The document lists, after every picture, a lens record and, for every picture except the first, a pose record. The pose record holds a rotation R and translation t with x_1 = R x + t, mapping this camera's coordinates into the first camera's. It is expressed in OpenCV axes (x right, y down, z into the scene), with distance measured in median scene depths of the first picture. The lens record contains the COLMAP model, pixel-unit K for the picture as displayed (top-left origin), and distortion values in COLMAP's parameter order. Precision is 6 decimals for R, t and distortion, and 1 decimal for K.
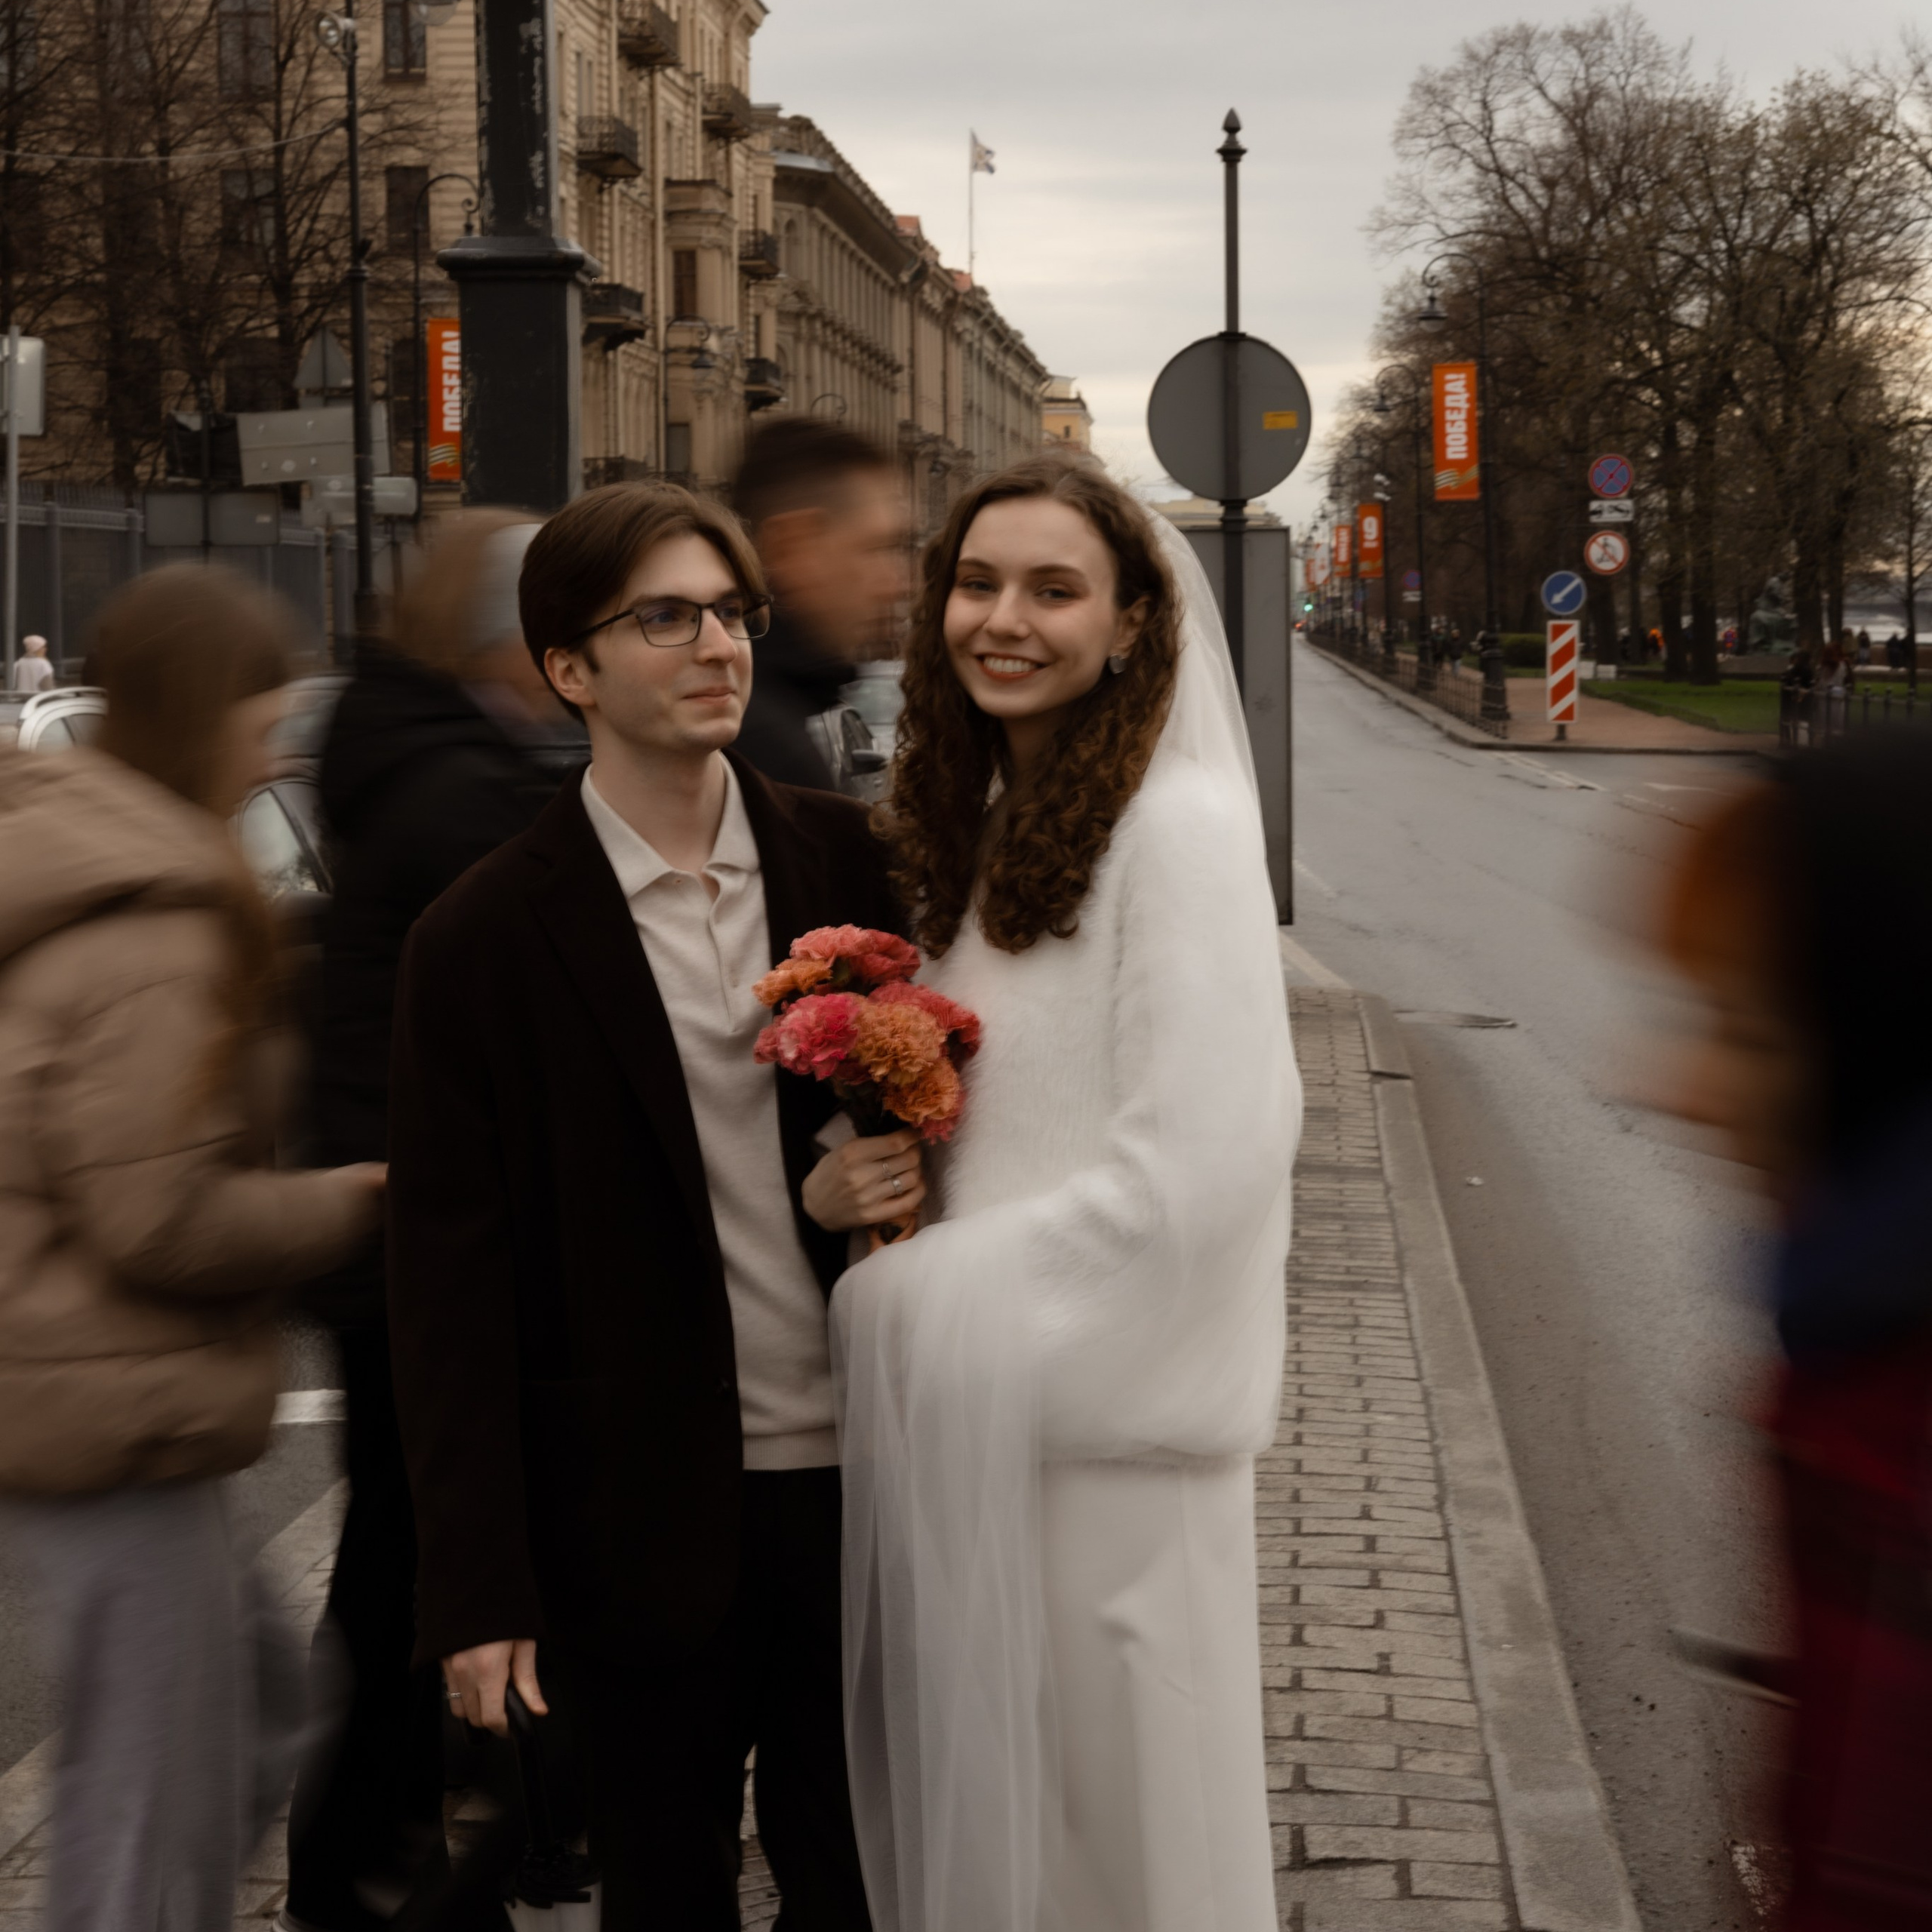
lens RADIAL K [[4027.2, 0, 1004.3], [0, 4027.2, 943.8], [0, 0, 1]] dist [-0.059417, 0.425424]
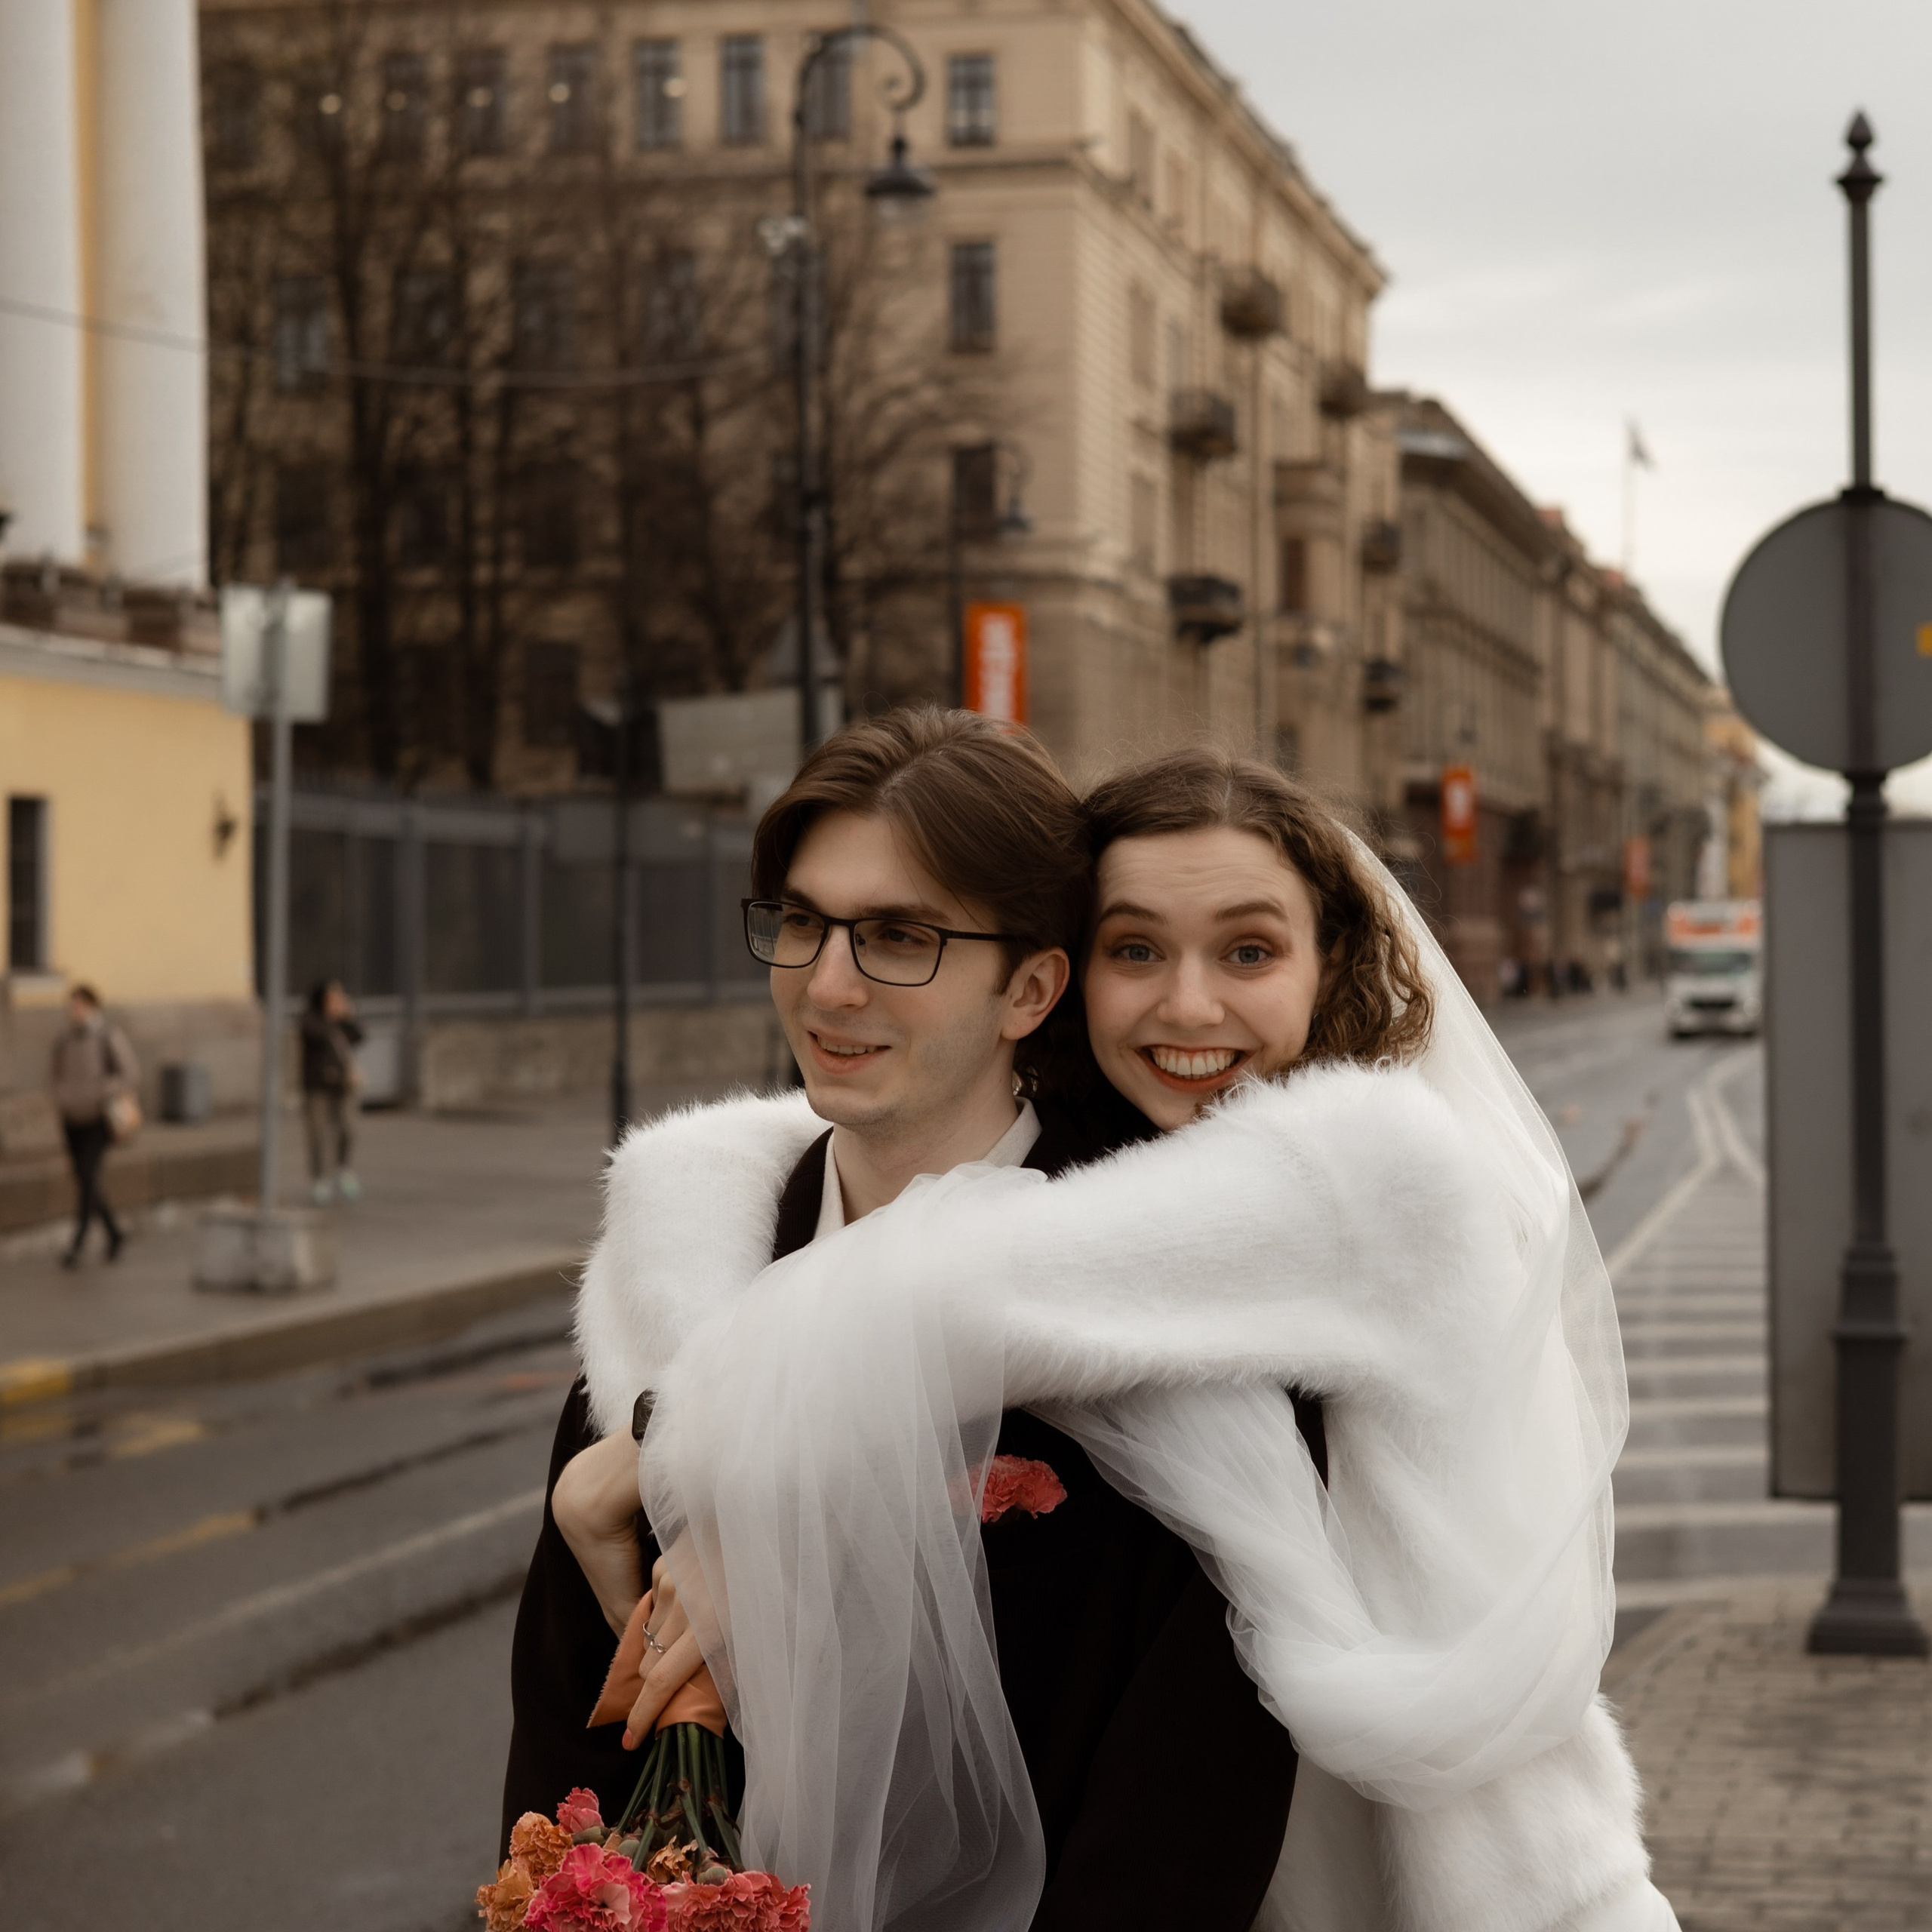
lens RADIAL K [[4027.2, 0, 1004.3], [0, 4027.2, 943.8], [0, 0, 1]] dist [-0.059417, 0.425424]
pose [[0.985686, 0.001465, -0.168585, 0.011591], [-0.014891, 0.996811, -0.078398, -0.013577], [0.167933, 0.079787, 0.982564, 0.146227]]
